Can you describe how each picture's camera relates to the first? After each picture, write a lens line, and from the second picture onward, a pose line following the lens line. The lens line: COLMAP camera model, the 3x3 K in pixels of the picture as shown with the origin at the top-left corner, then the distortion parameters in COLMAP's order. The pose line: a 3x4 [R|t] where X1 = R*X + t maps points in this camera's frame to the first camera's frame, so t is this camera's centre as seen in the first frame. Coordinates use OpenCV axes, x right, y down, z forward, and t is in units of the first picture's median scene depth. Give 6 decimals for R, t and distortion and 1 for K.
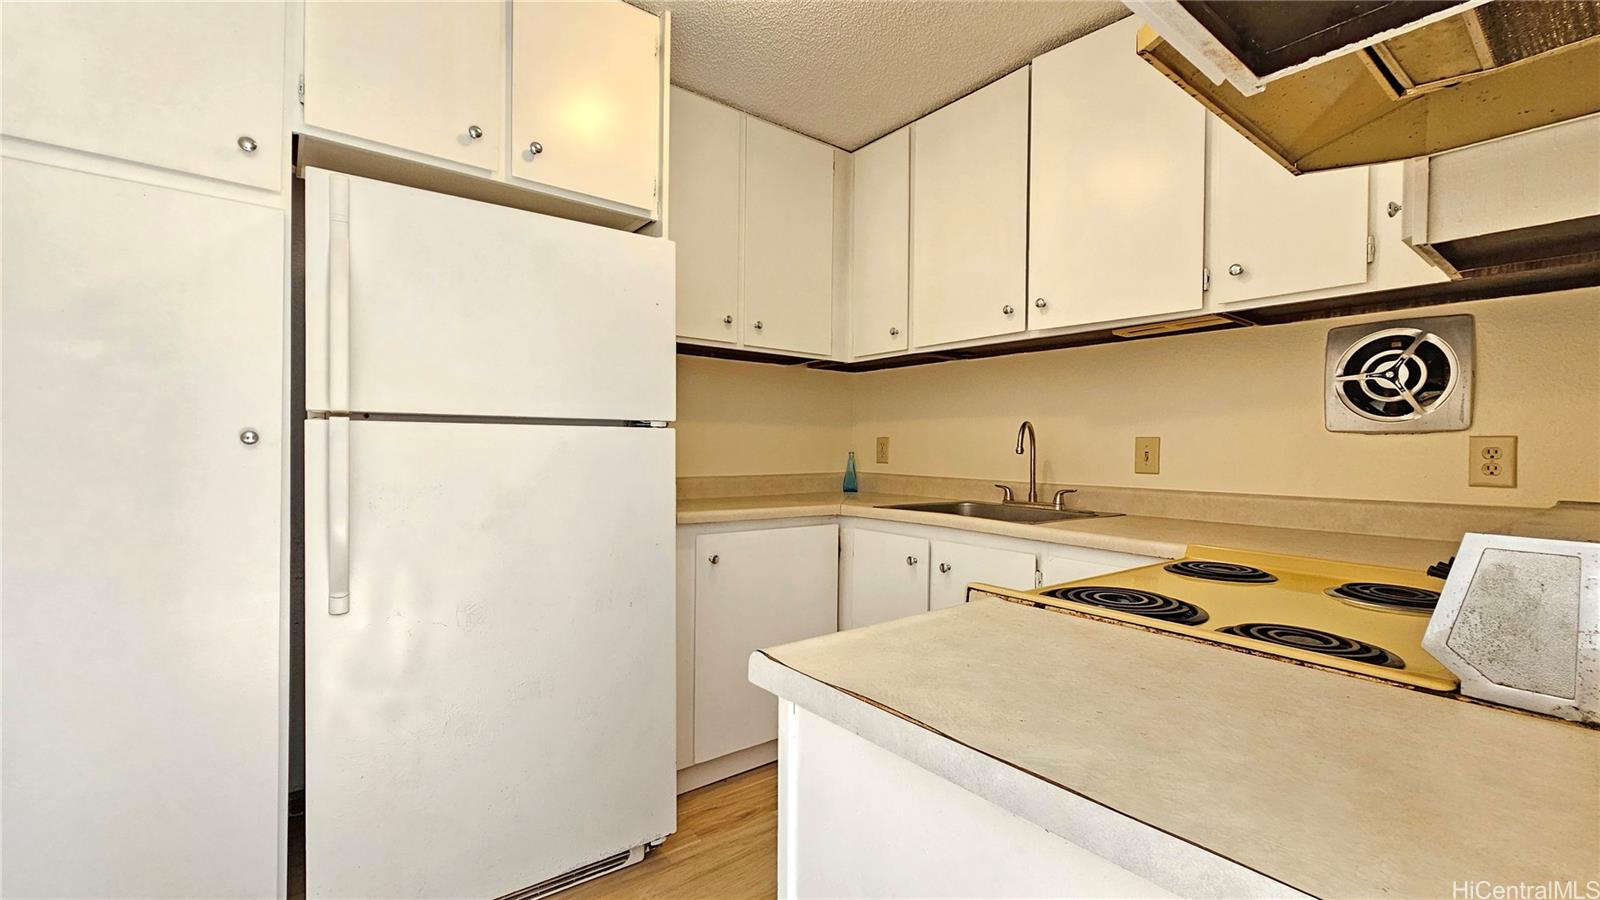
lens RADIAL K [[661.3, 0, 794.8], [0, 661.3, 449.2], [0, 0, 1]] dist [-0.002778, -0.001177]
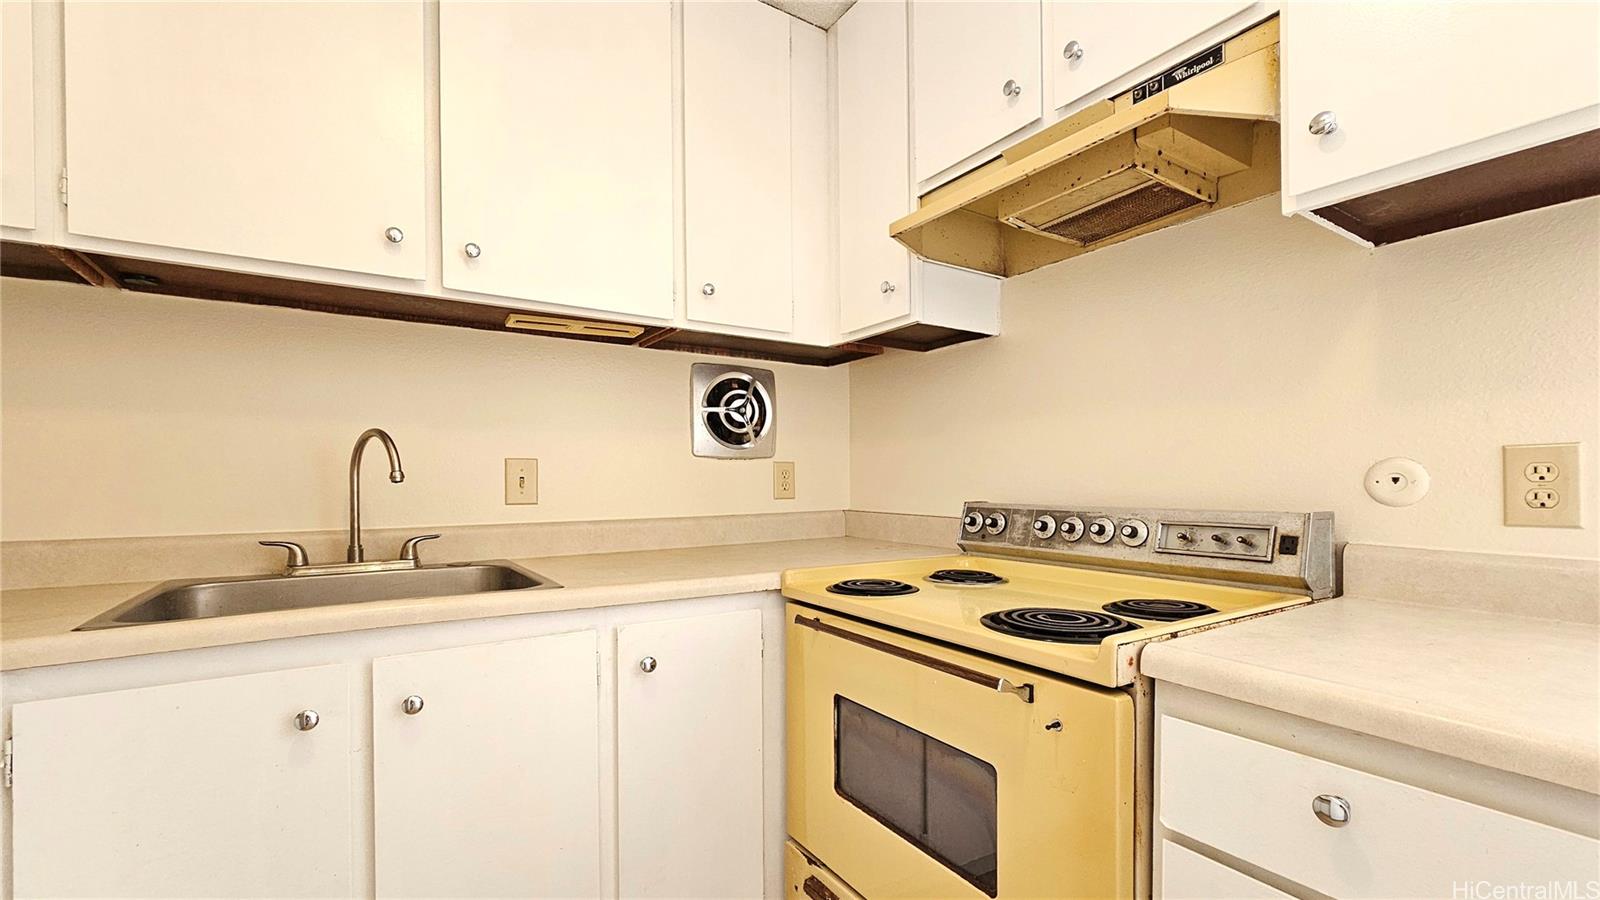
lens RADIAL K [[661.3, 0, 796.7], [0, 661.3, 461.3], [0, 0, 1]] dist [-0.002778, -0.001177]
pose [[0.083066, 0.016969, 0.996400, -0.289231], [0.008147, 0.999810, -0.017706, 0.002737], [-0.996511, 0.009588, 0.082912, 0.788250]]
